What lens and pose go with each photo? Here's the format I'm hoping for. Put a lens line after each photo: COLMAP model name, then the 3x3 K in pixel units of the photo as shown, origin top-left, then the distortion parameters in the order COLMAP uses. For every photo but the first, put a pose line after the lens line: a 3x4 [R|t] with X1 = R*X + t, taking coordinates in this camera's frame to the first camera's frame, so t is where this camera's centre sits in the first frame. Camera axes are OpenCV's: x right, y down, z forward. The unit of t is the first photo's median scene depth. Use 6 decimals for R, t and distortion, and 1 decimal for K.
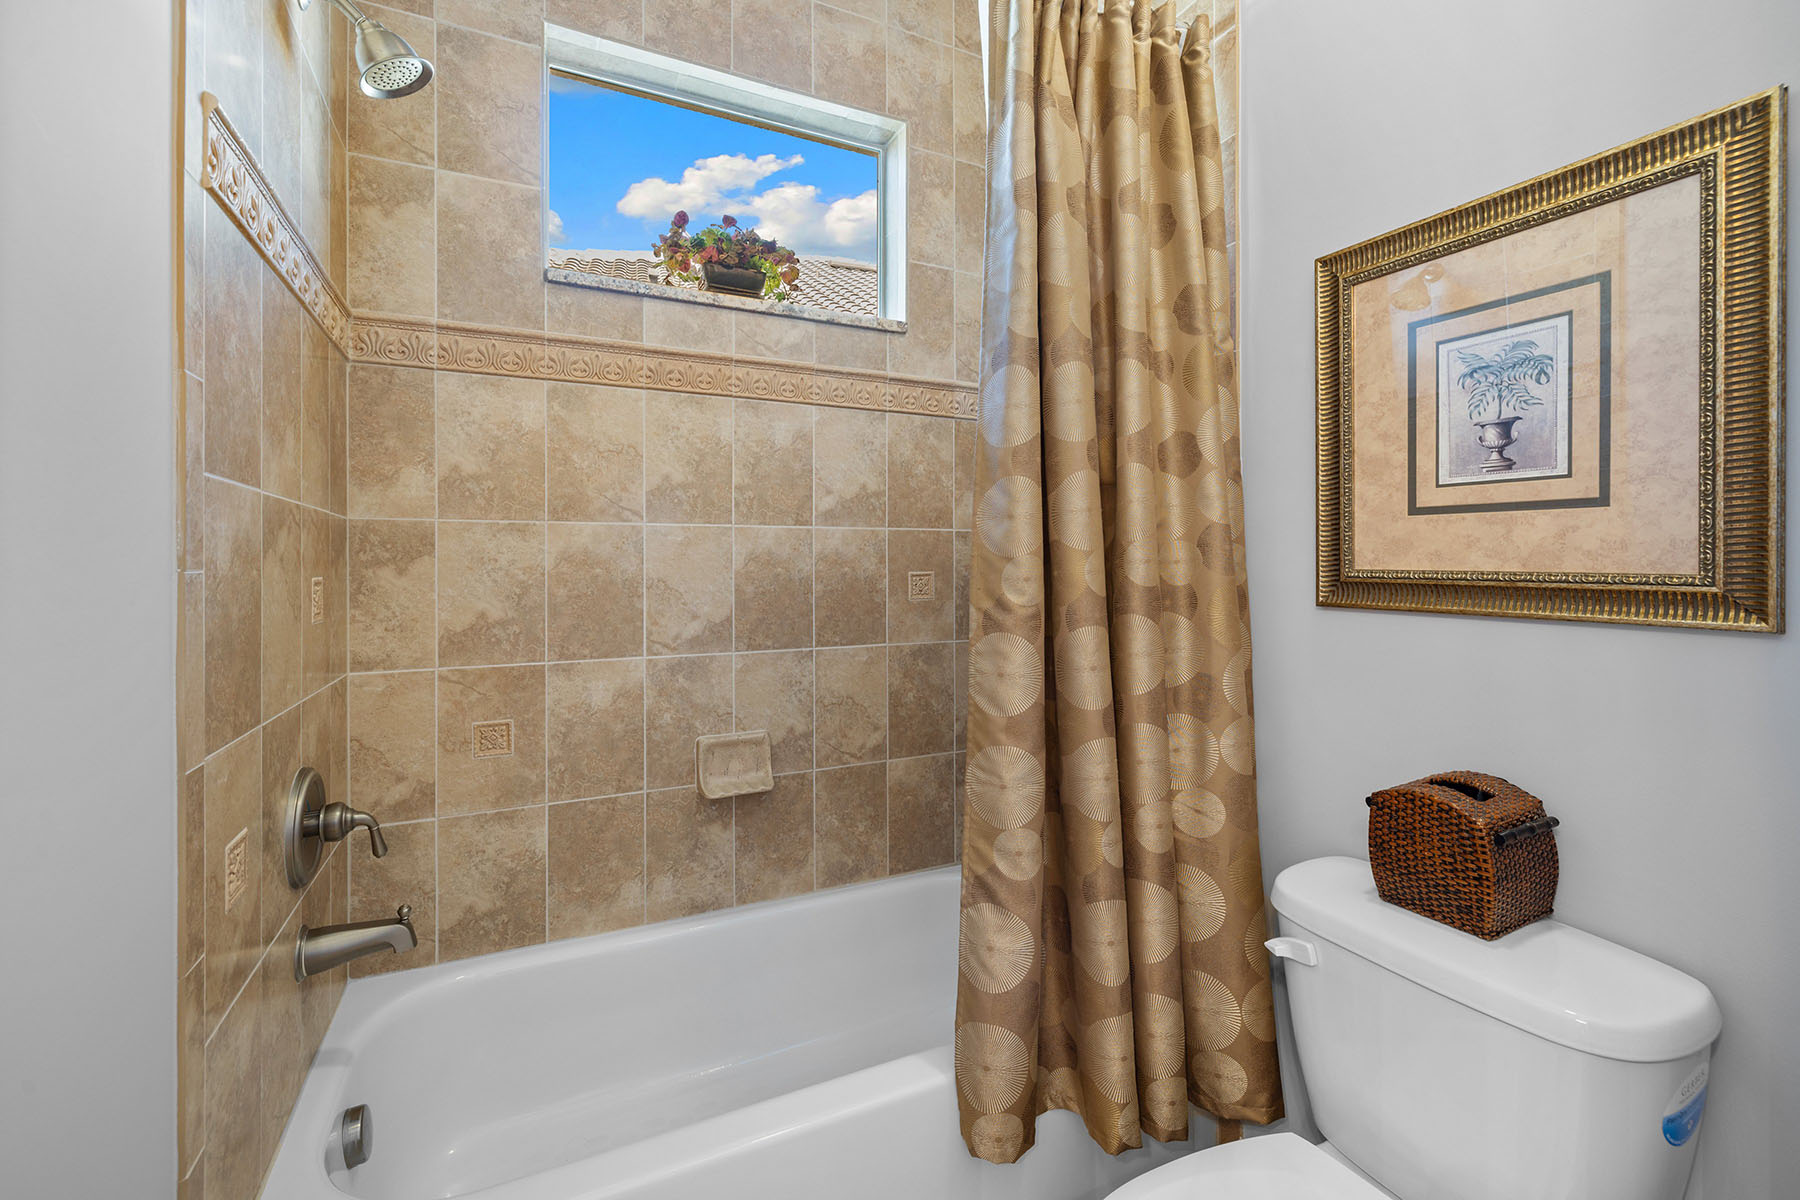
lens RADIAL K [[769.6, 0, 898.0], [0, 769.6, 565.1], [0, 0, 1]] dist [-0.000417, 0.000557]
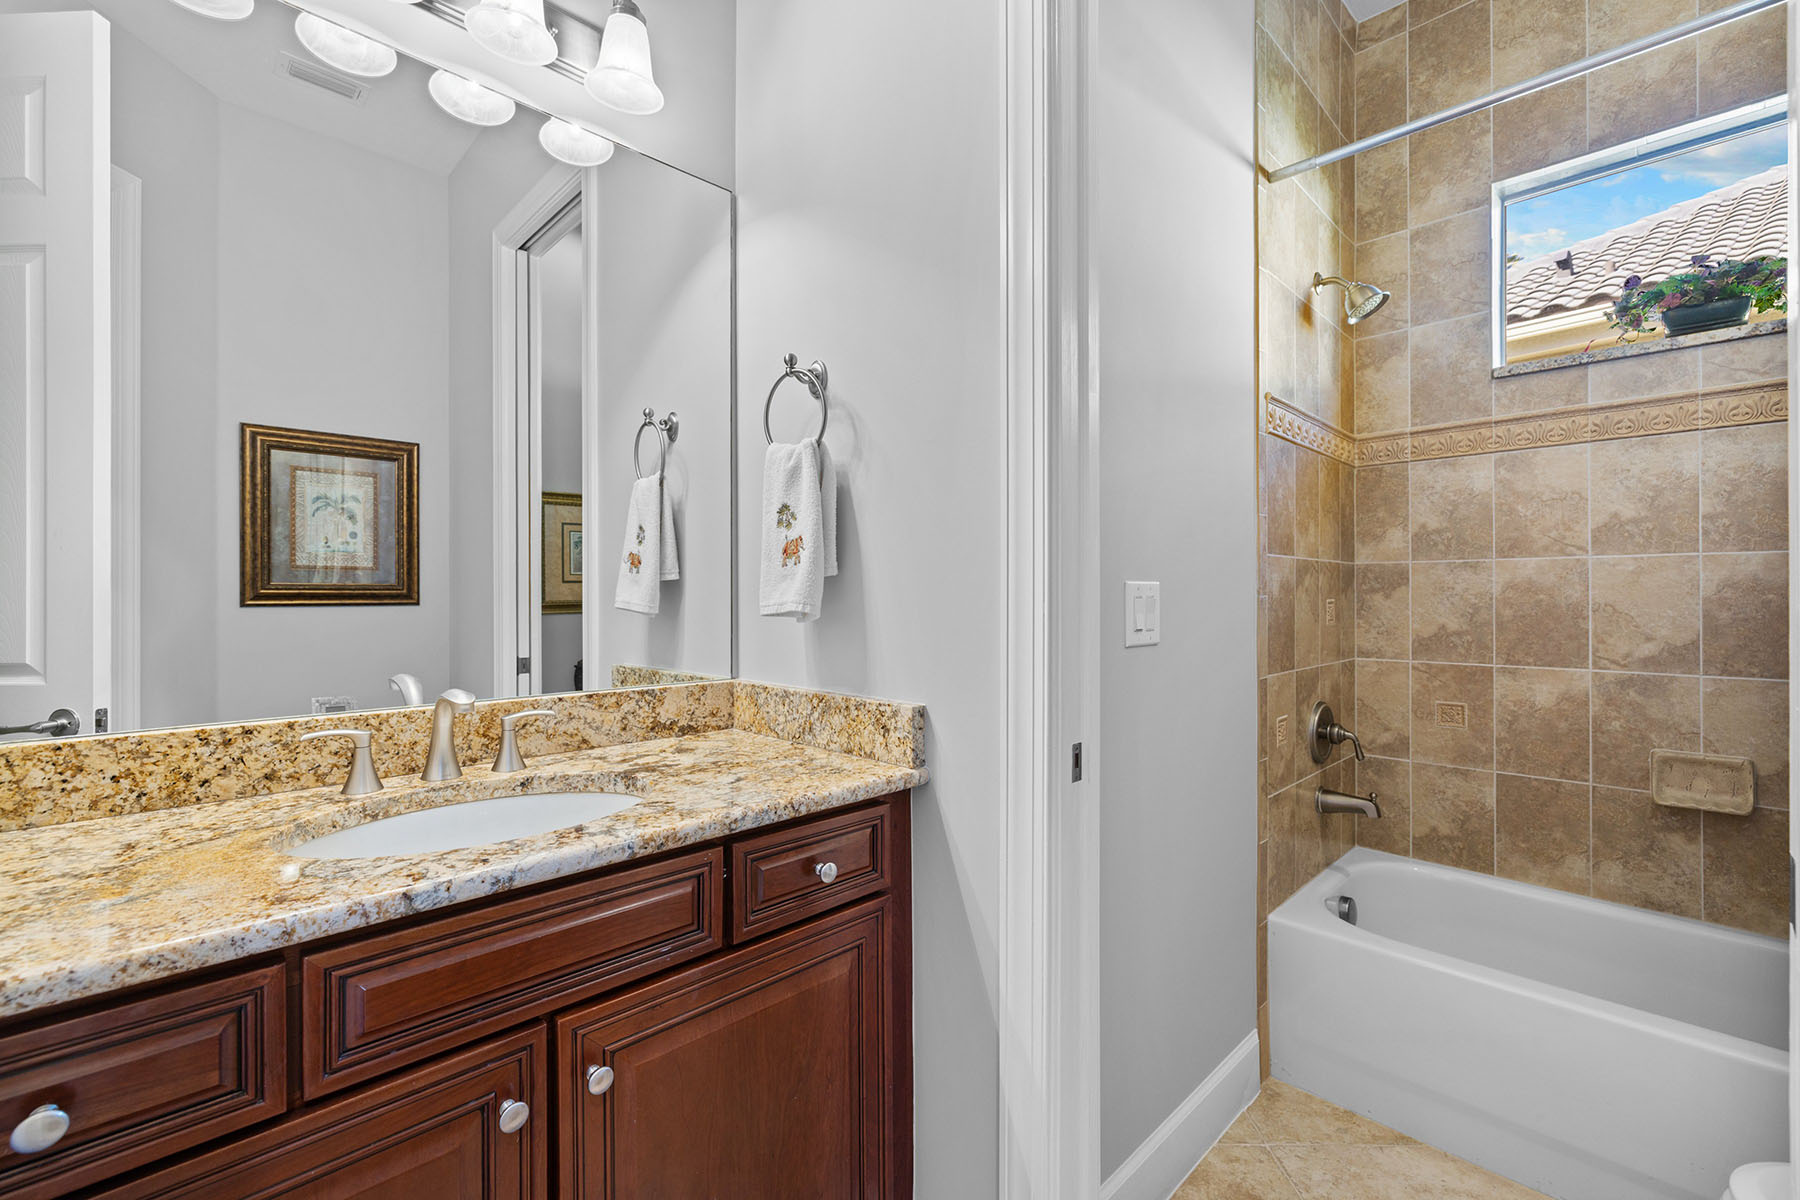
lens RADIAL K [[769.6, 0, 899.5], [0, 769.6, 594.6], [0, 0, 1]] dist [-0.000417, 0.000557]
pose [[0.322179, 0.002984, -0.946674, 0.477203], [0.003996, 0.999982, 0.004512, -0.005603], [0.946670, -0.005236, 0.322161, -0.407250]]
